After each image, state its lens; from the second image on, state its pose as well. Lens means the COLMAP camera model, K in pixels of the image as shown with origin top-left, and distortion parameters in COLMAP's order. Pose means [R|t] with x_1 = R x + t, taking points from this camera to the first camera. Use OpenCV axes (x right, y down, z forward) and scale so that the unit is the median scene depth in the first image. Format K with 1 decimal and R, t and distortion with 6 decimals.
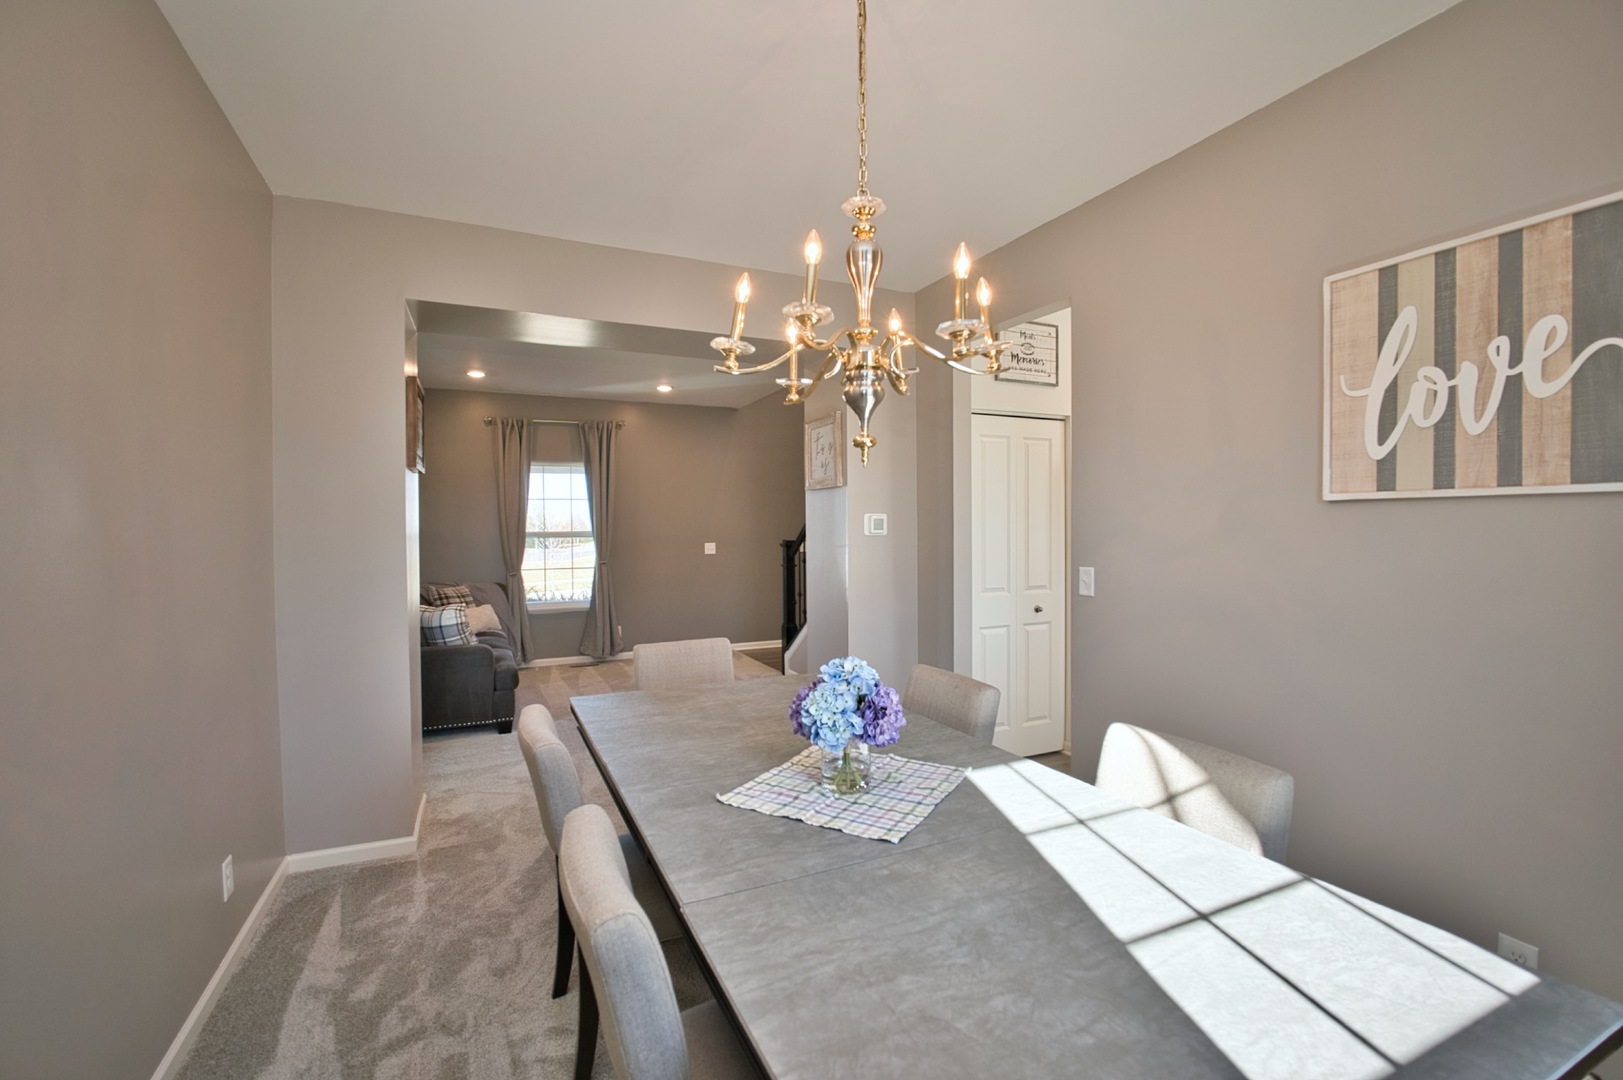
lens RADIAL K [[704.5, 0, 809.4], [0, 704.5, 539.6], [0, 0, 1]] dist [-0.024842, 0.007243]
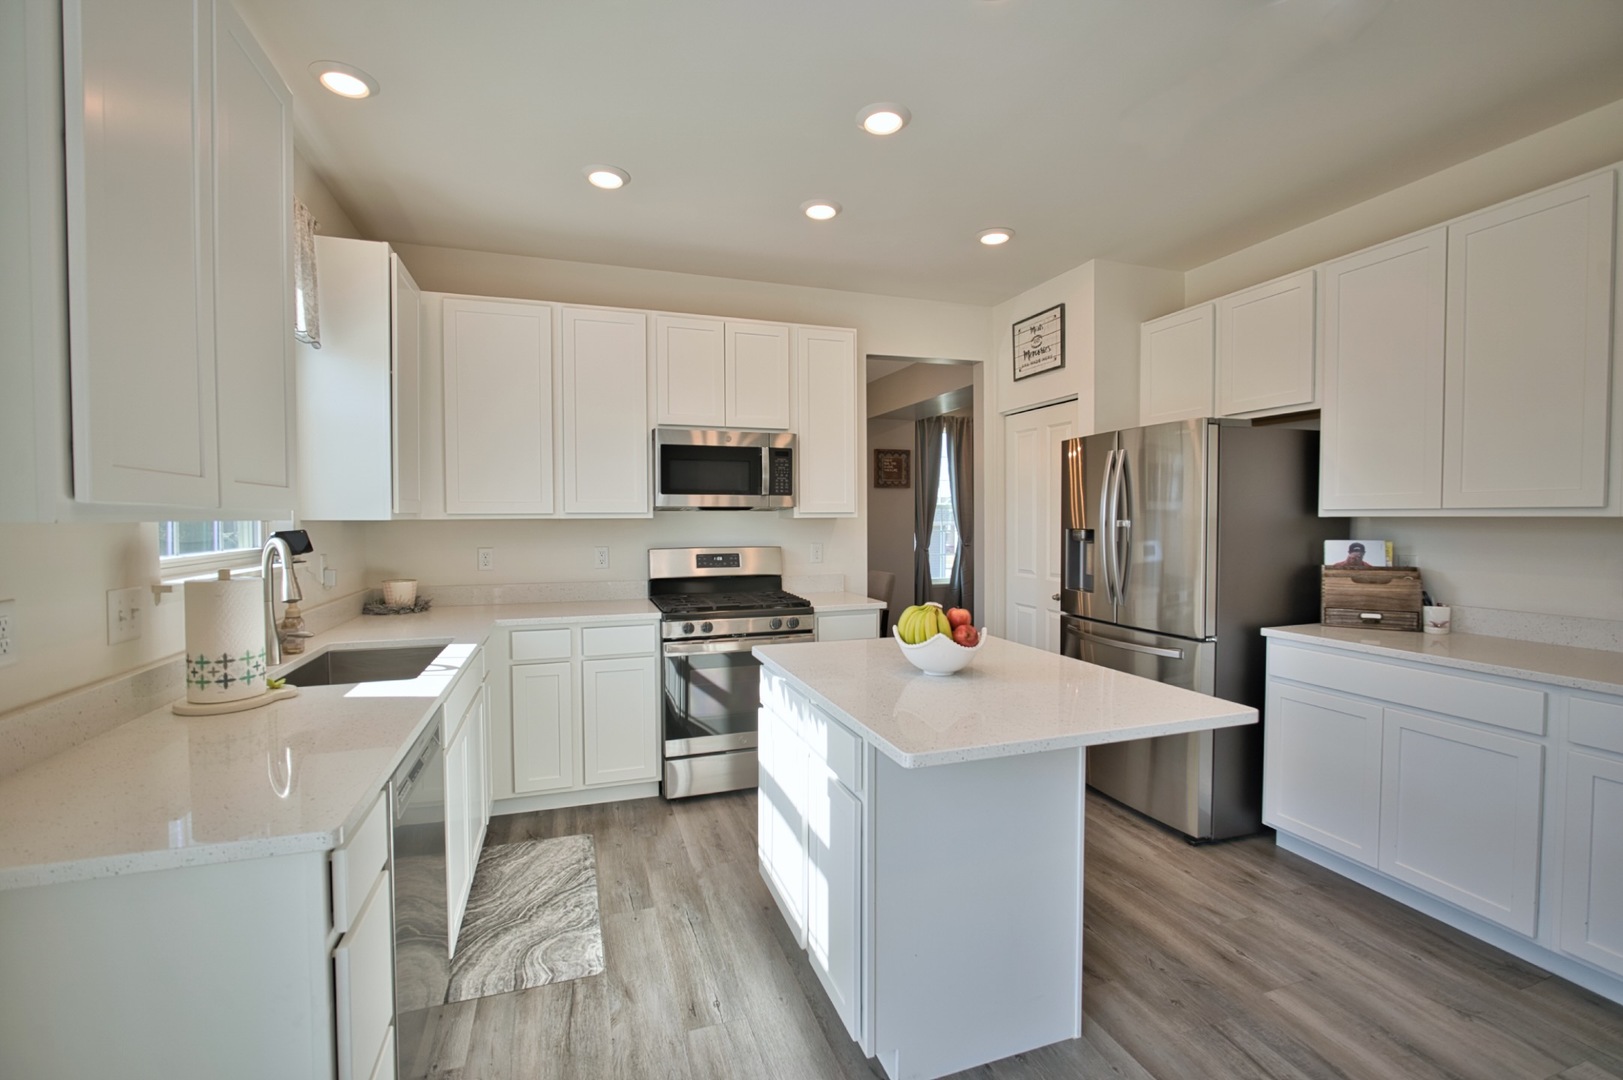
lens RADIAL K [[704.5, 0, 809.4], [0, 704.5, 539.6], [0, 0, 1]] dist [-0.024842, 0.007243]
pose [[-0.099832, 0.038257, -0.994269, 2.998860], [-0.008605, 0.999190, 0.039311, -0.034969], [0.994967, 0.012480, -0.099422, 1.664933]]
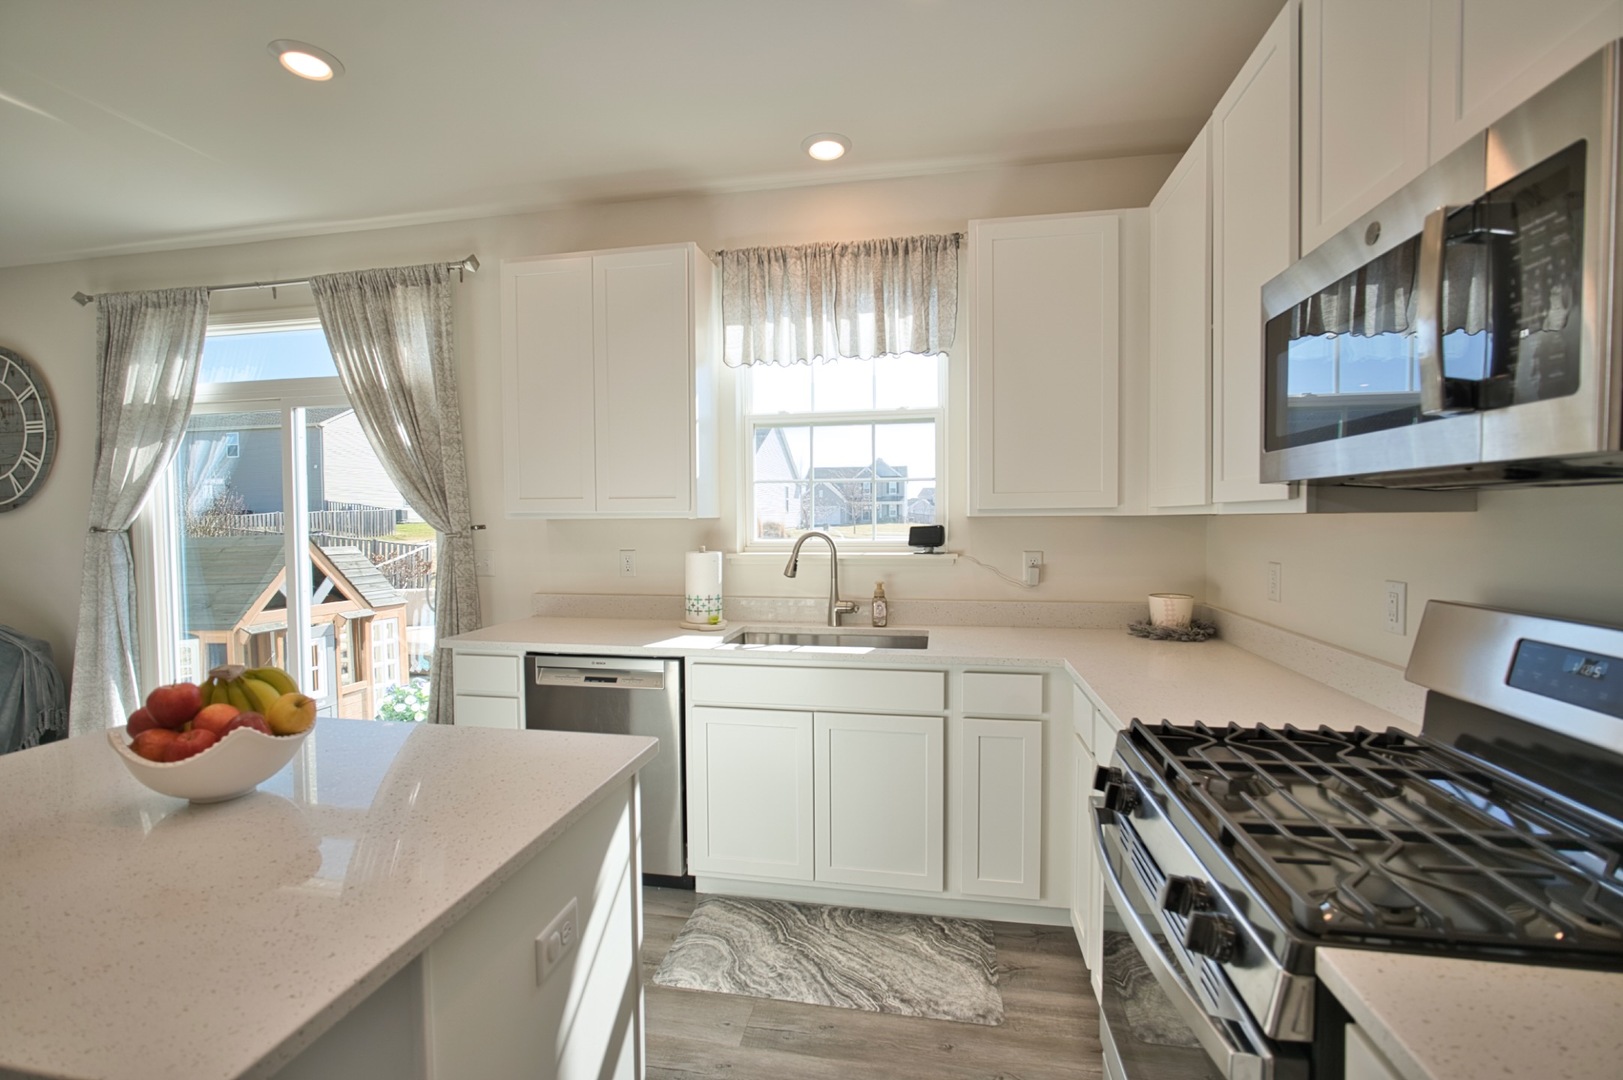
lens RADIAL K [[704.5, 0, 809.4], [0, 704.5, 539.6], [0, 0, 1]] dist [-0.024842, 0.007243]
pose [[-0.819893, -0.007246, 0.572471, 1.119675], [0.018308, 0.999077, 0.038867, -0.025517], [-0.572224, 0.042347, -0.819003, 1.957032]]
